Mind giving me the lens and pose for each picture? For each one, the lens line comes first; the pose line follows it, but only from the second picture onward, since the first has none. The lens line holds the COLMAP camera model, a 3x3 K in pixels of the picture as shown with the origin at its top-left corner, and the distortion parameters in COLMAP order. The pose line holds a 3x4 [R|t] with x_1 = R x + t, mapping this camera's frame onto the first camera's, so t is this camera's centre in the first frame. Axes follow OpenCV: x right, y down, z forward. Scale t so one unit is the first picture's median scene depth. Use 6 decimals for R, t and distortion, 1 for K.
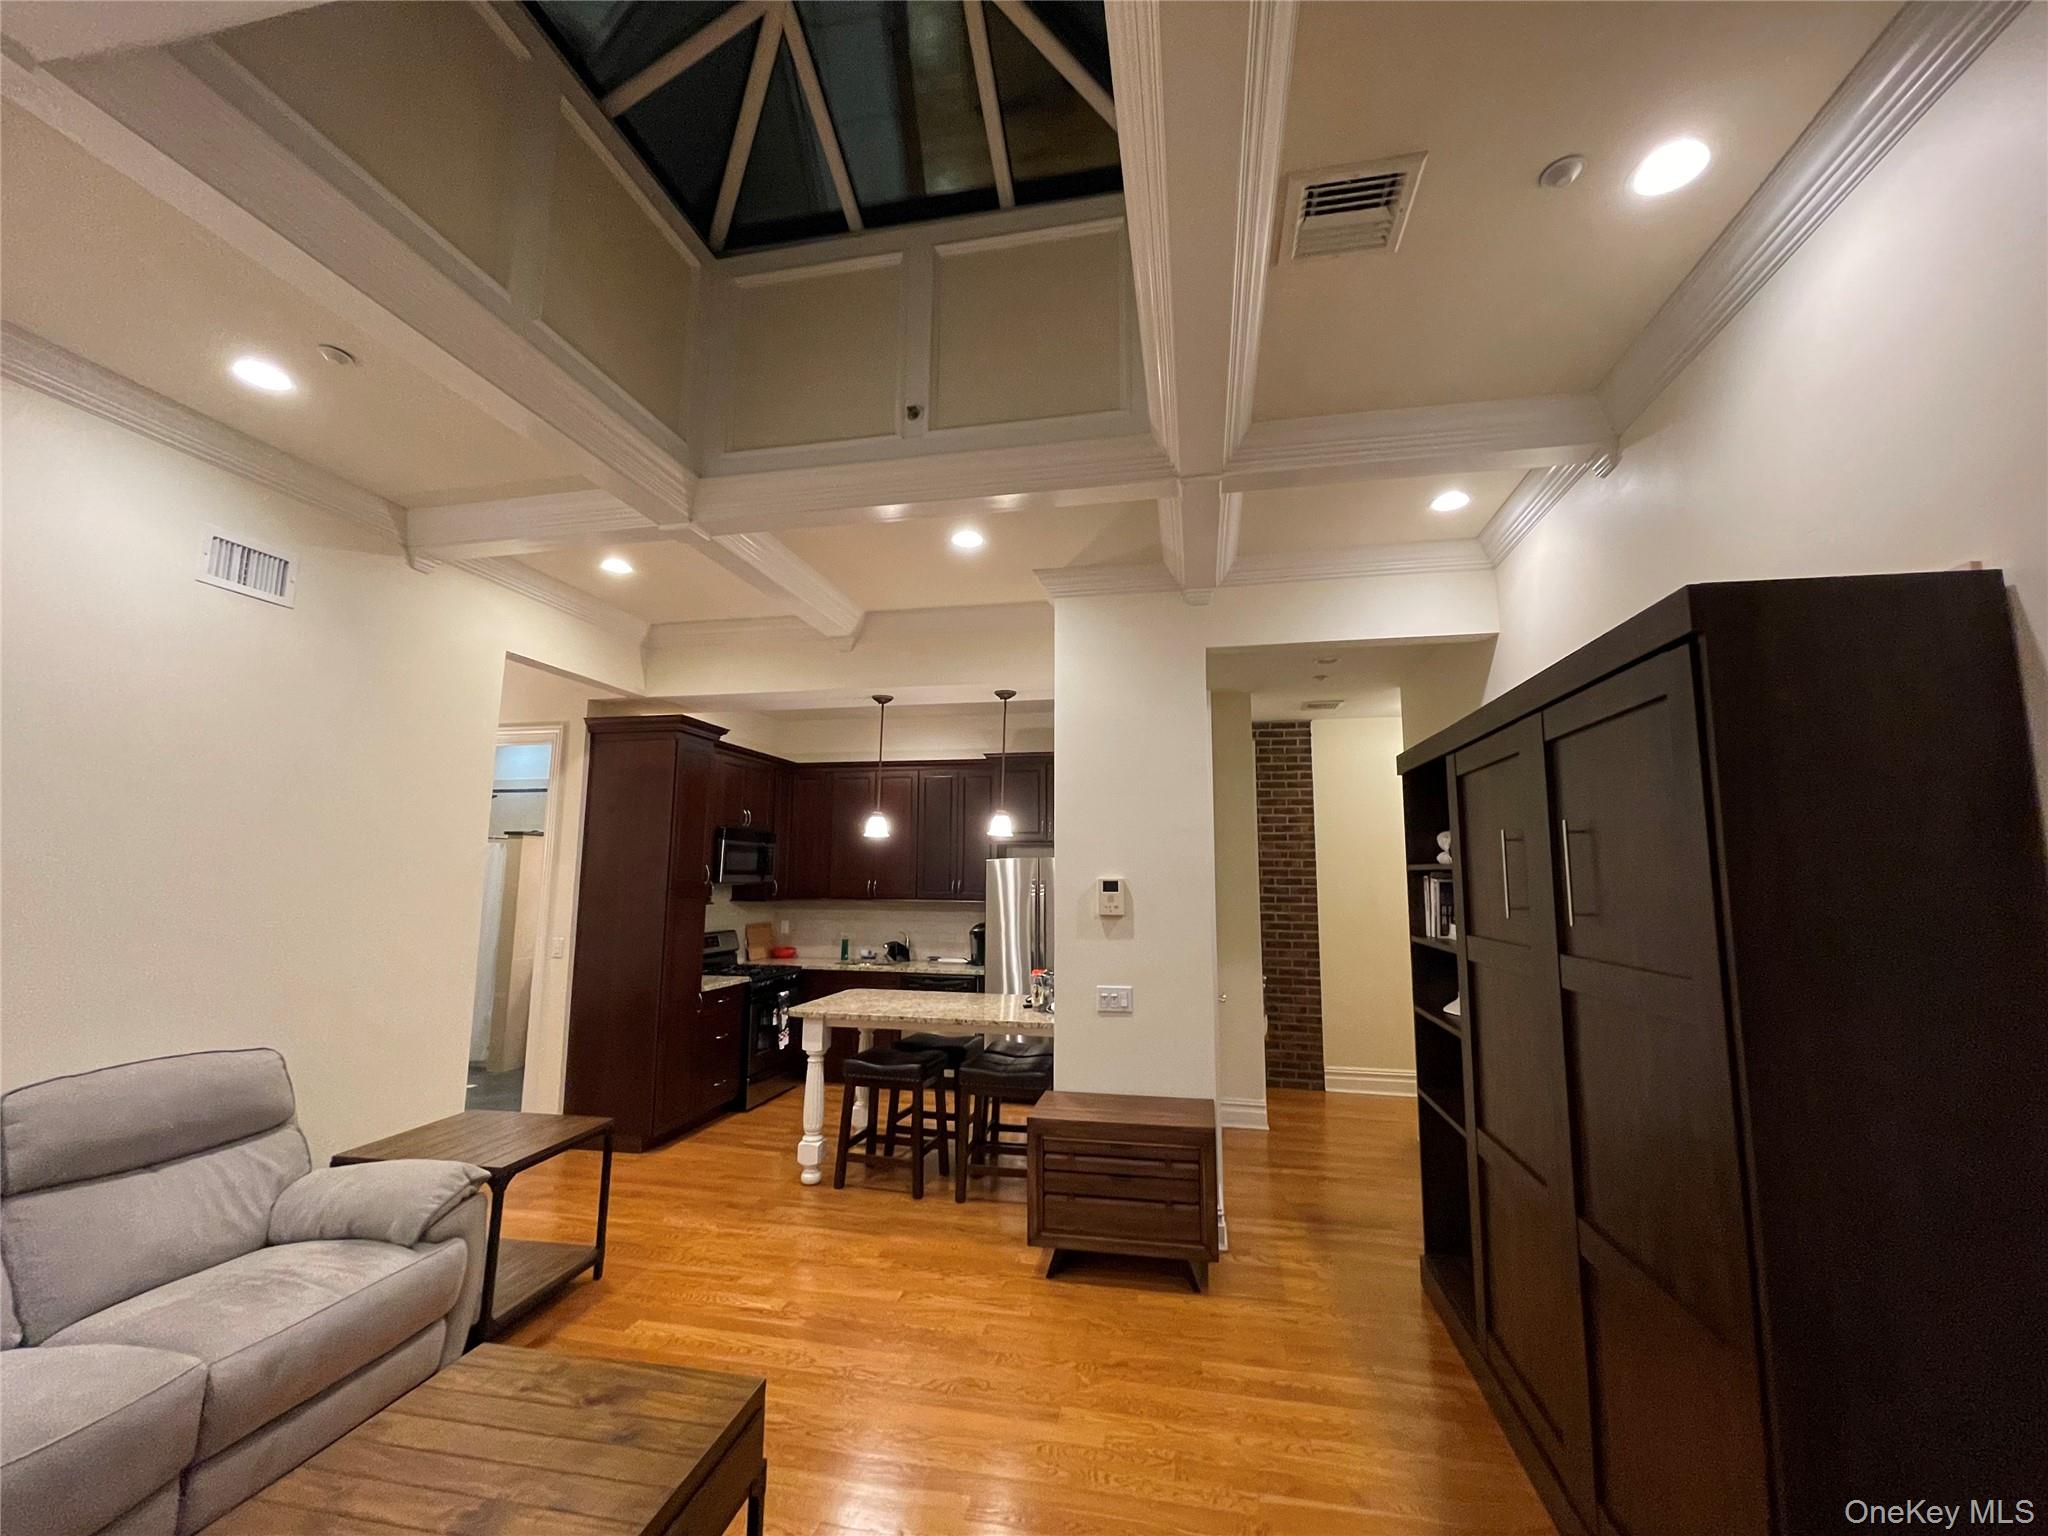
lens RADIAL K [[820.7, 0, 1028.6], [0, 820.7, 769.3], [0, 0, 1]] dist [-0.000553, -0.000895]
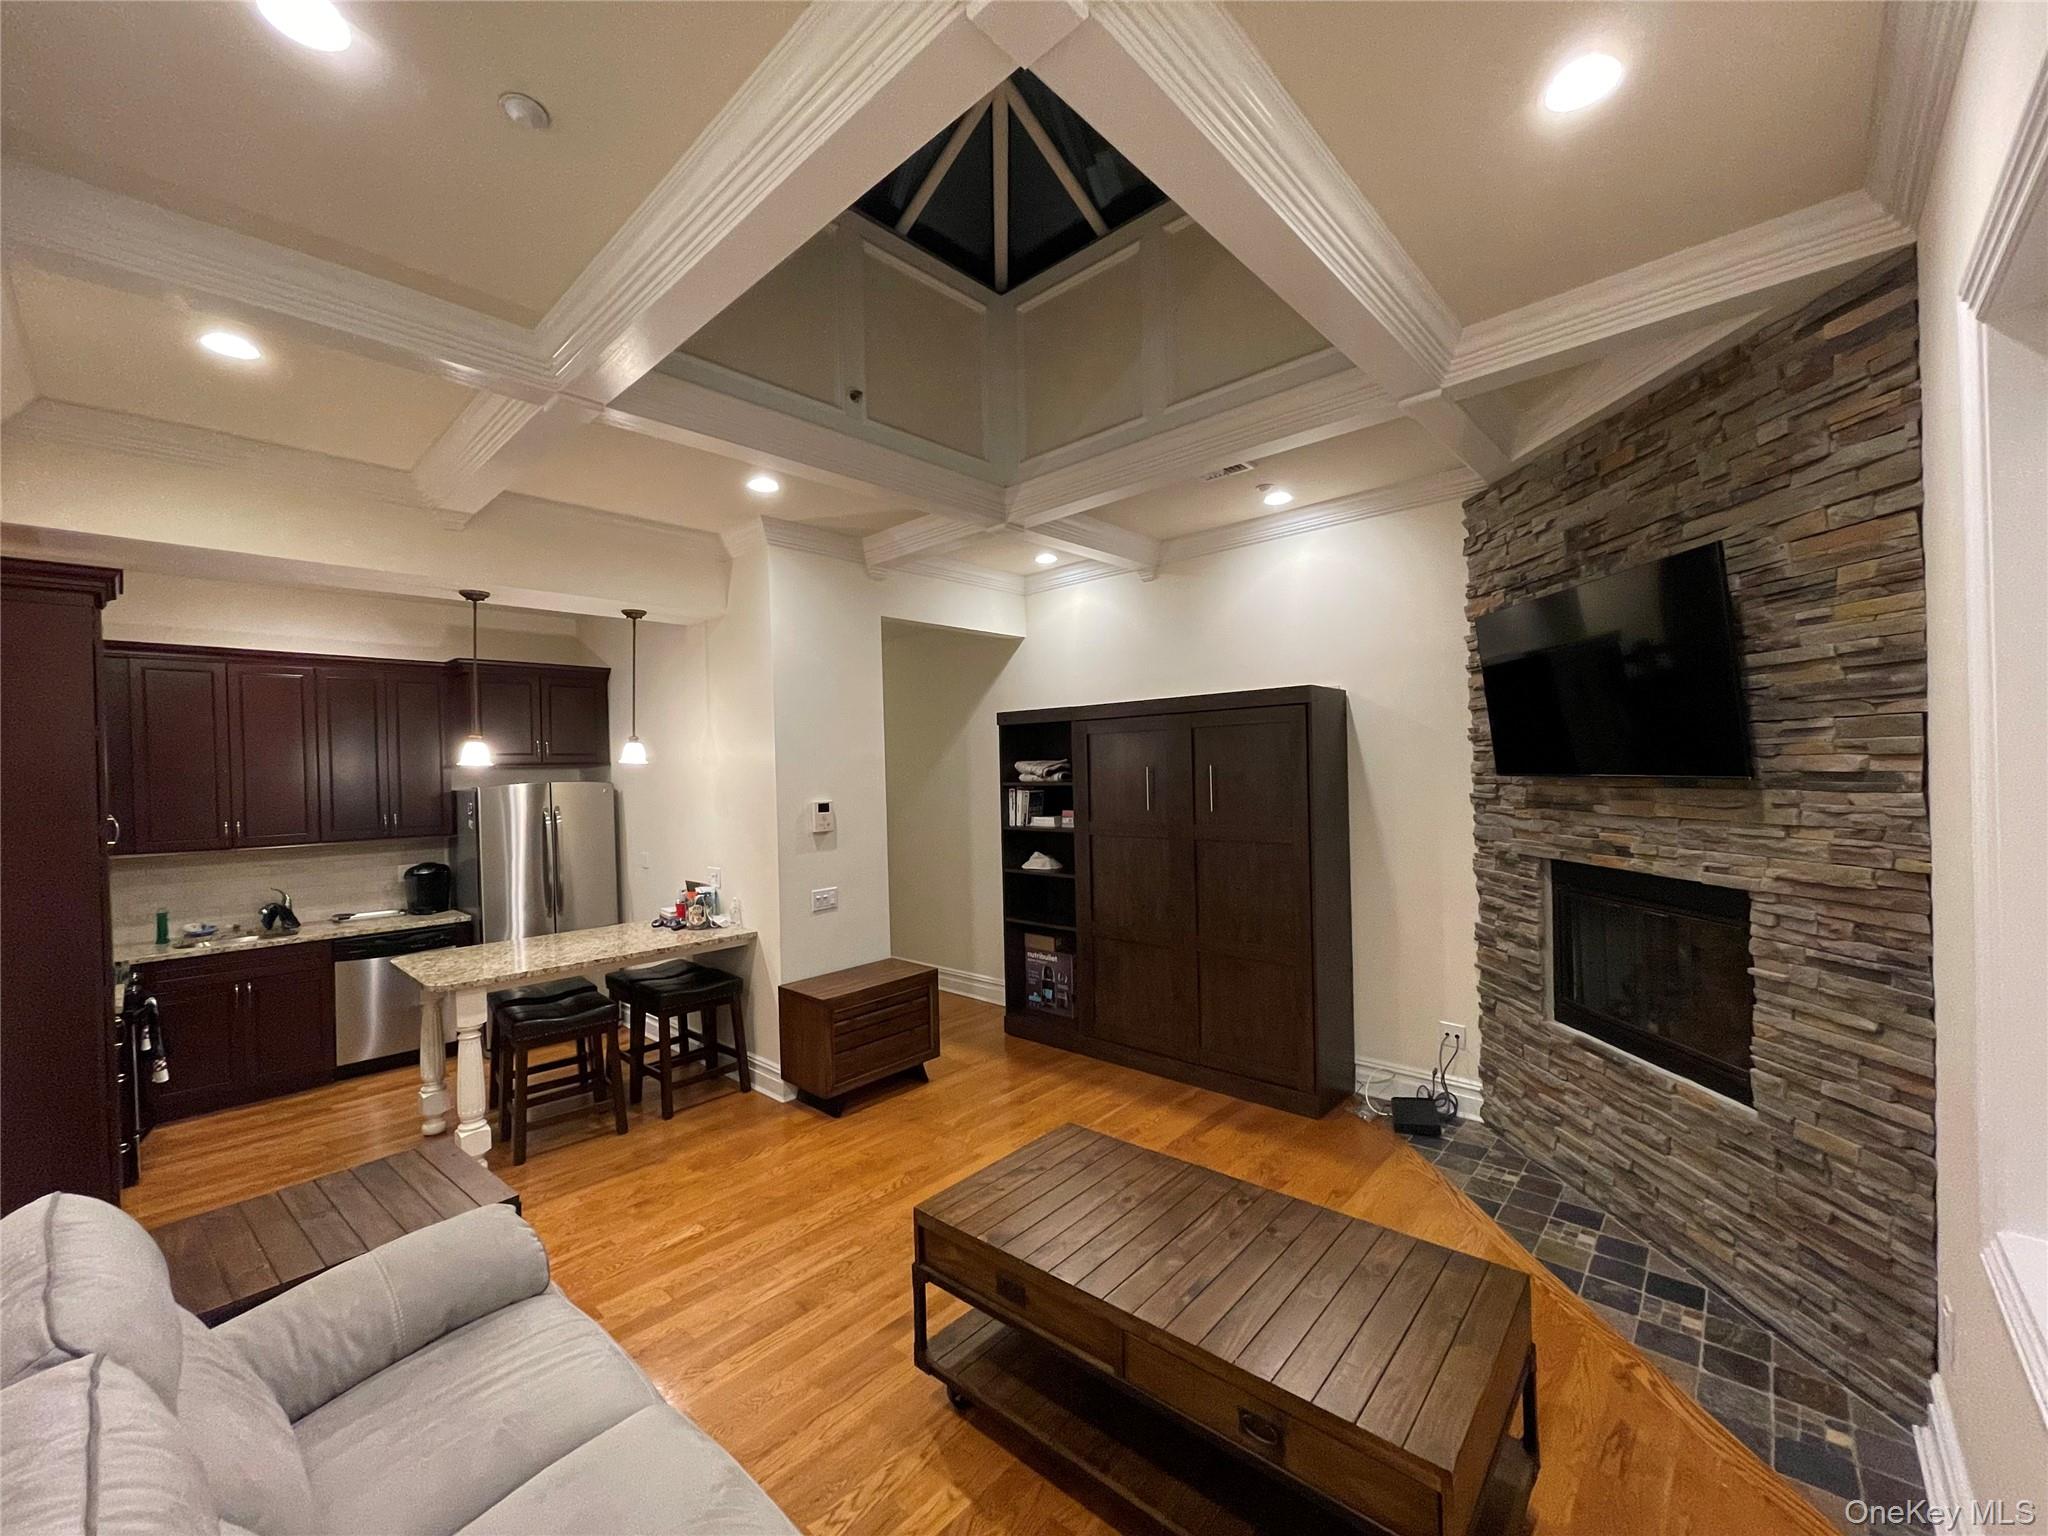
lens RADIAL K [[820.7, 0, 1025.3], [0, 820.7, 766.1], [0, 0, 1]] dist [-0.000553, -0.000895]
pose [[0.514548, -0.016332, 0.857306, -0.784958], [-0.082246, 0.994269, 0.068305, -0.024222], [-0.853508, -0.105656, 0.510256, 0.145197]]
